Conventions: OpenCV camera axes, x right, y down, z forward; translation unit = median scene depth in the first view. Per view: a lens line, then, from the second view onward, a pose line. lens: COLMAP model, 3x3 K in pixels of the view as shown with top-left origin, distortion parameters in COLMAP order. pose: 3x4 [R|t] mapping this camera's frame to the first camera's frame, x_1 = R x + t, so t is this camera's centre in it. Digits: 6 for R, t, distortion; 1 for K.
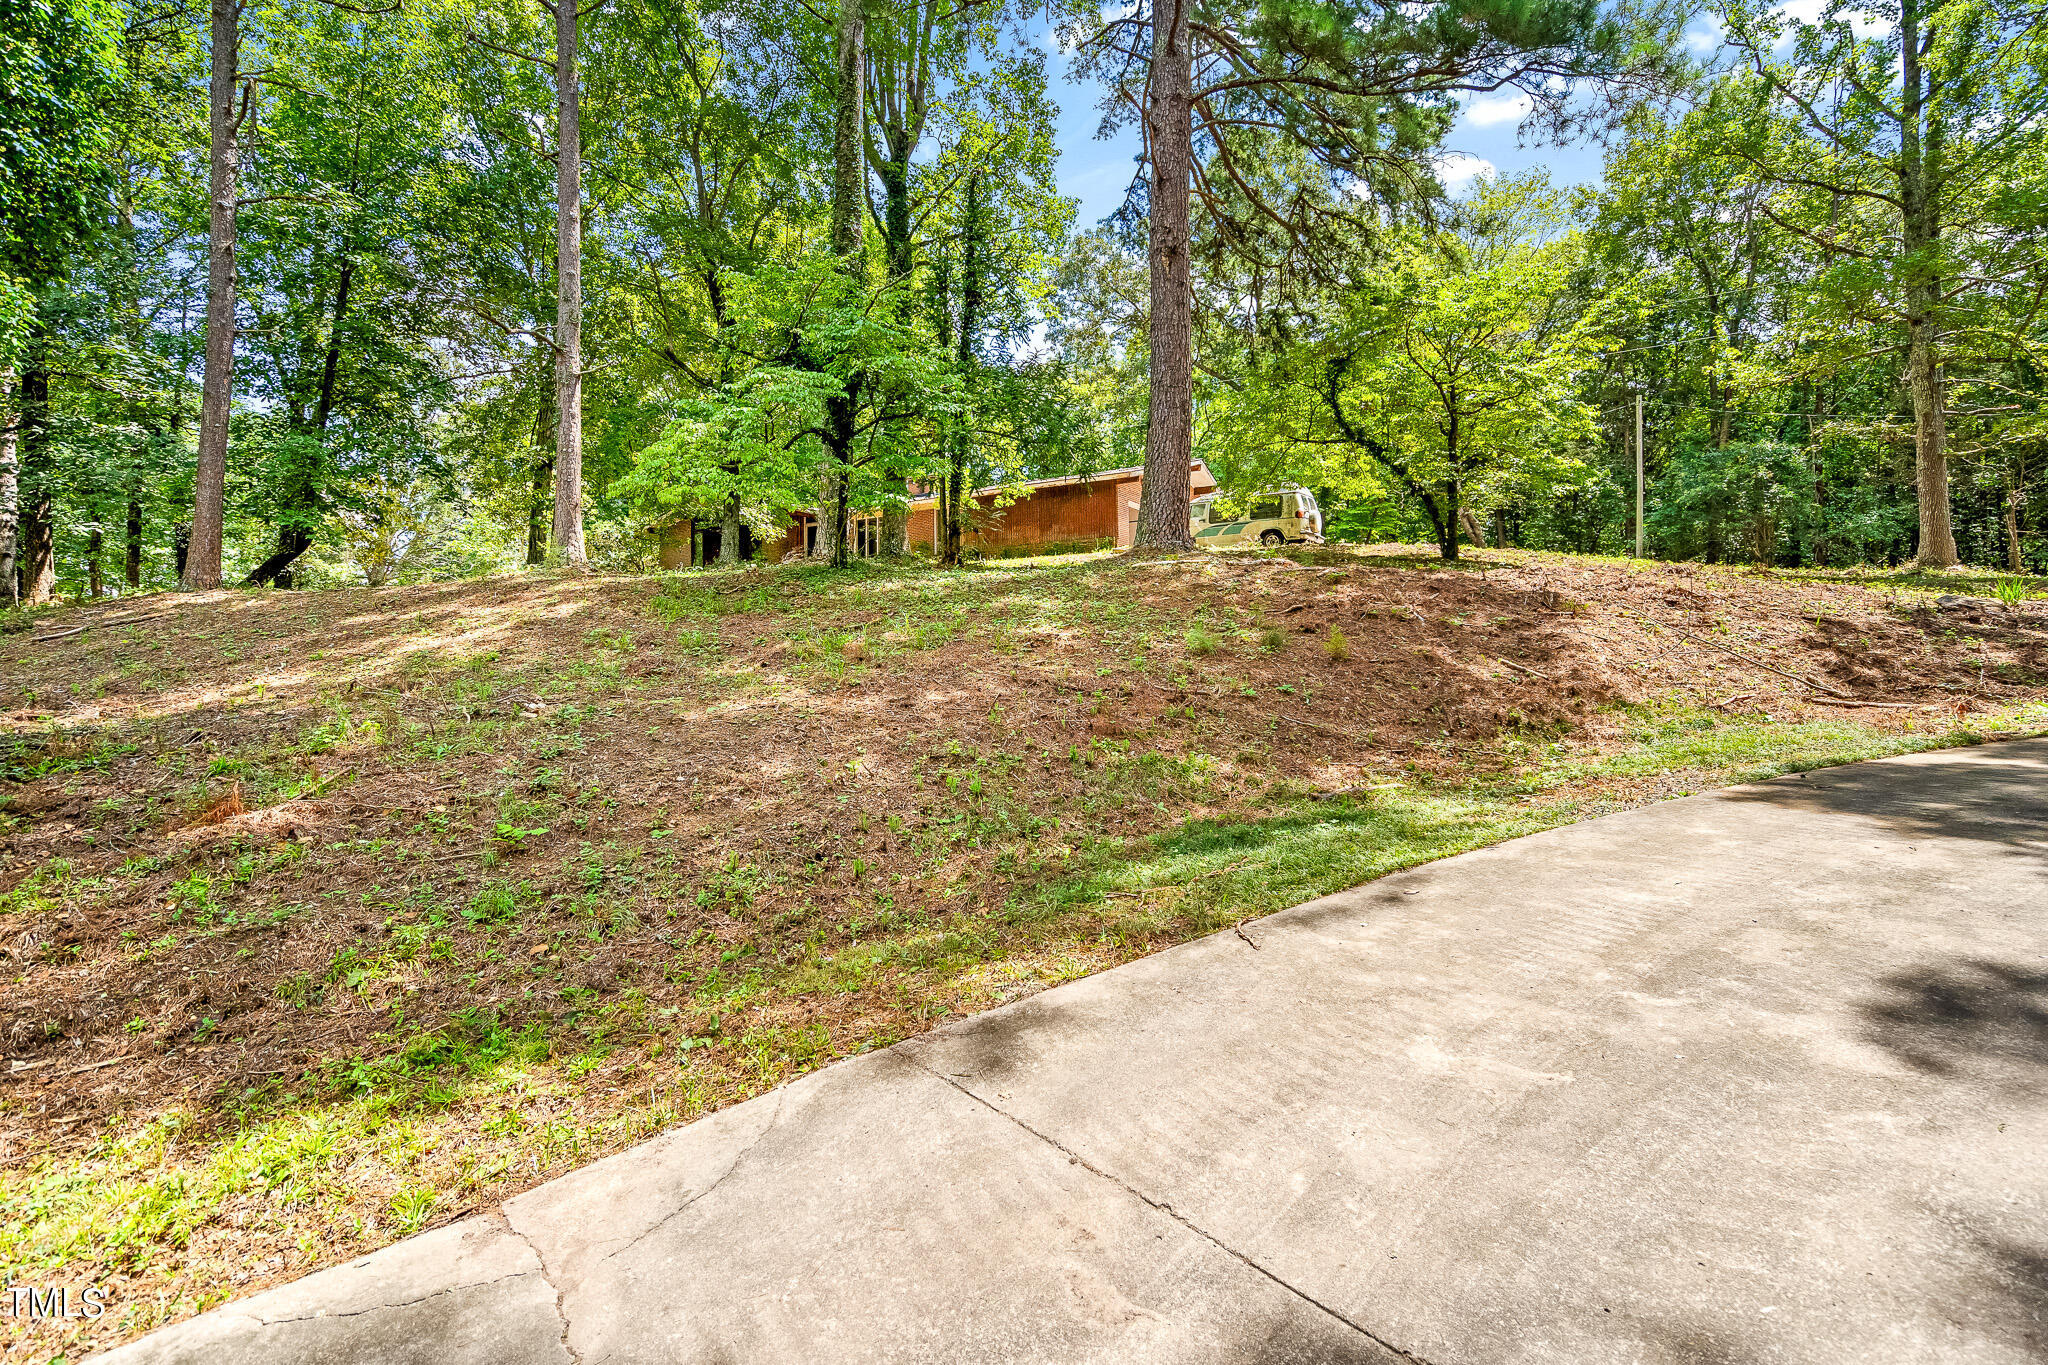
lens RADIAL K [[927.9, 0, 1024.4], [0, 927.9, 626.9], [0, 0, 1]] dist [0.000448, 0.000061]
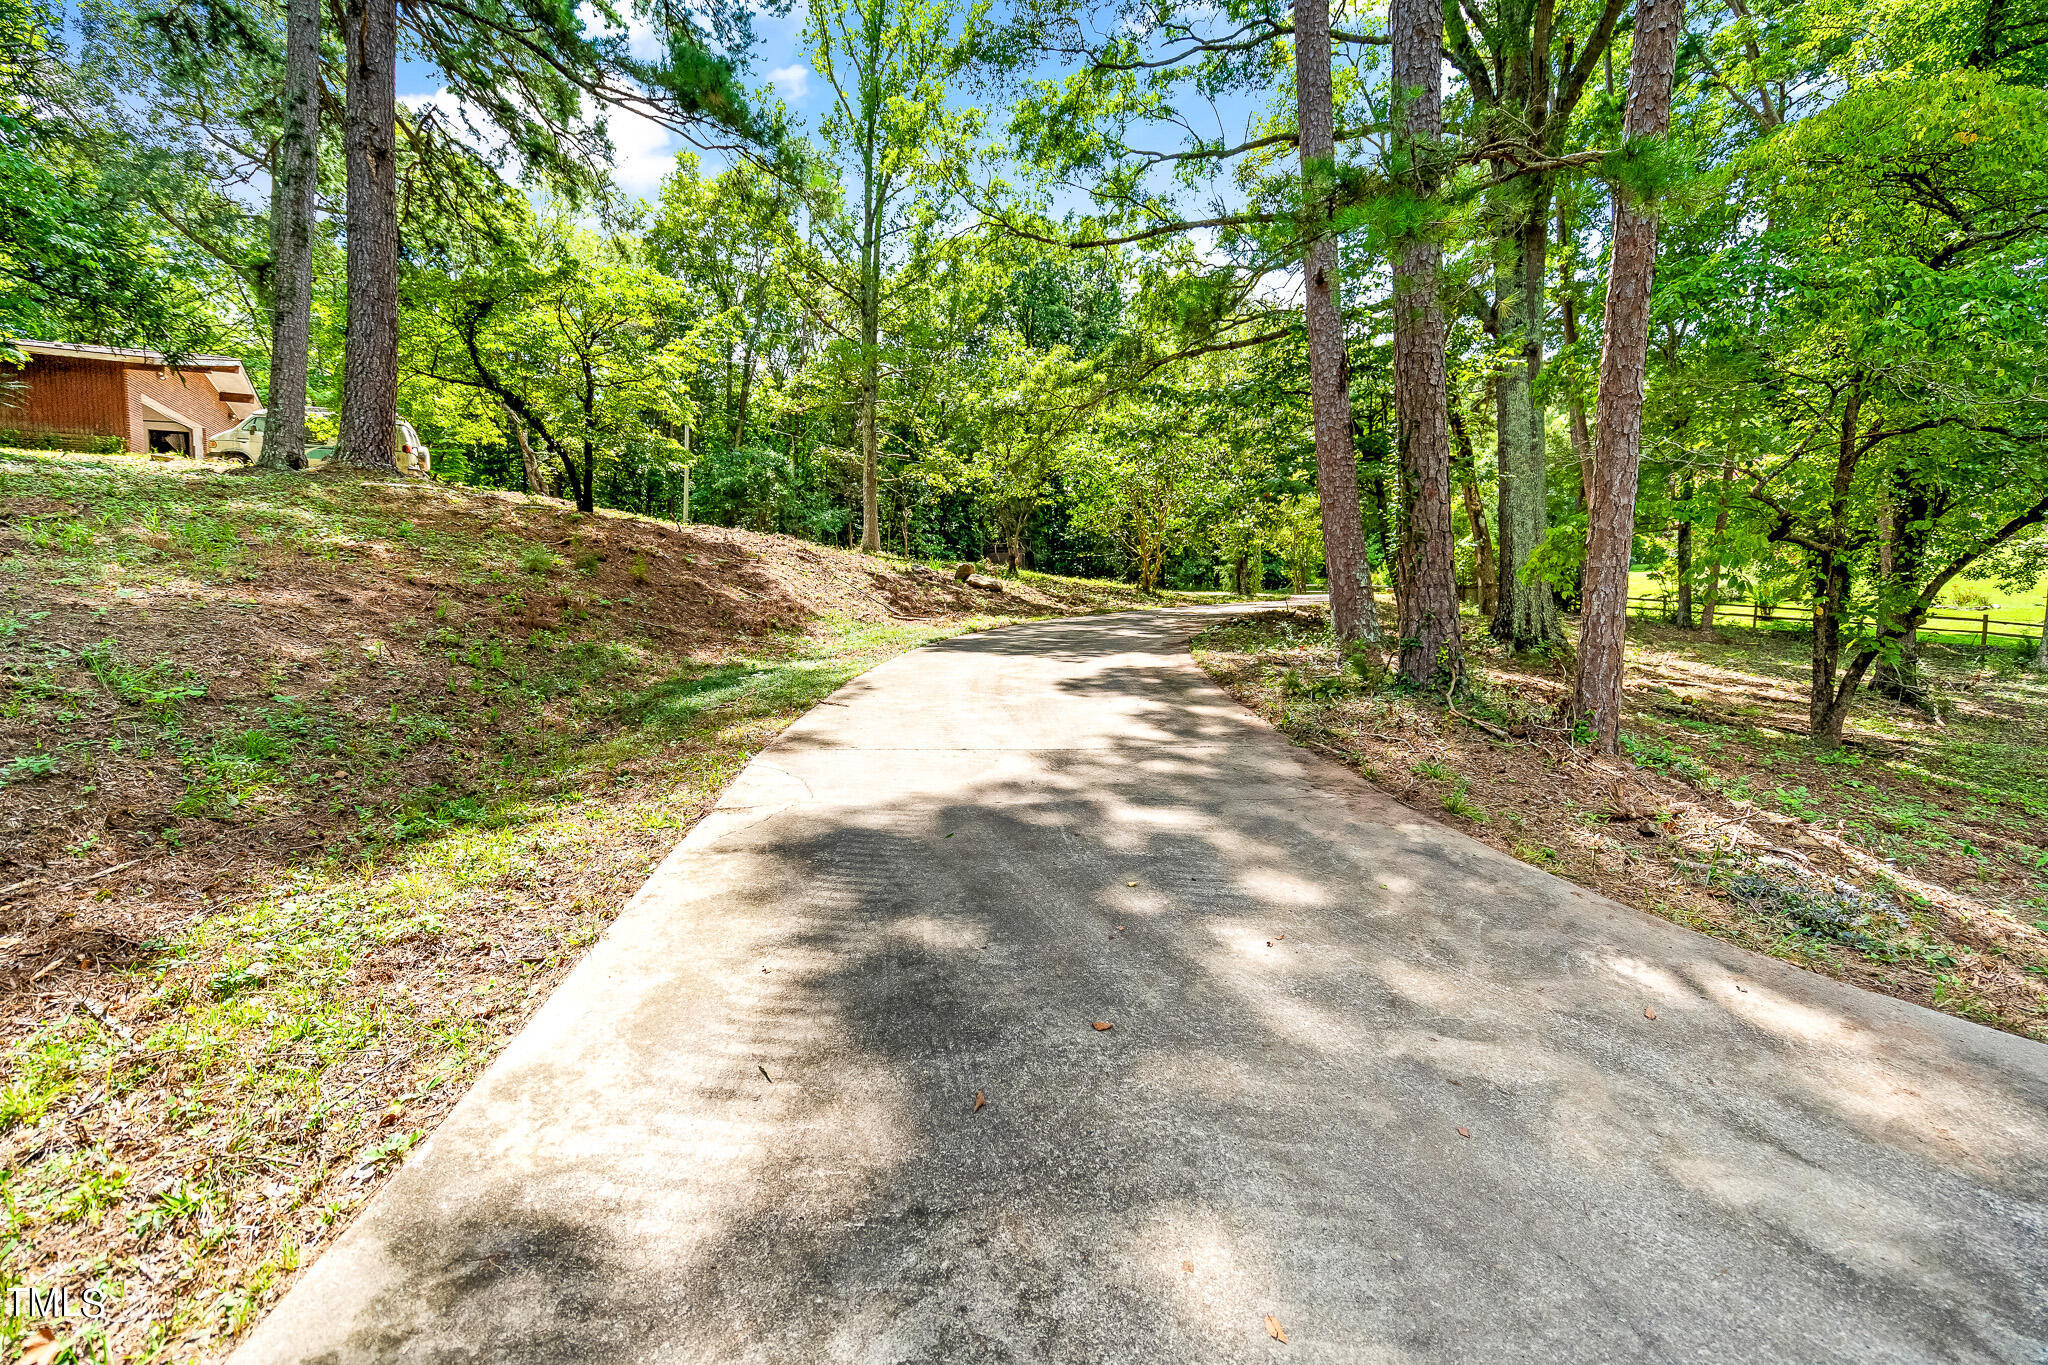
lens RADIAL K [[930.9, 0, 1016.2], [0, 930.9, 655.8], [0, 0, 1]] dist [-0.001229, 0.000151]
pose [[0.540466, -0.022602, 0.841062, -0.200784], [-0.035444, 0.998140, 0.049599, 0.023775], [-0.840619, -0.056617, 0.538659, -0.054937]]
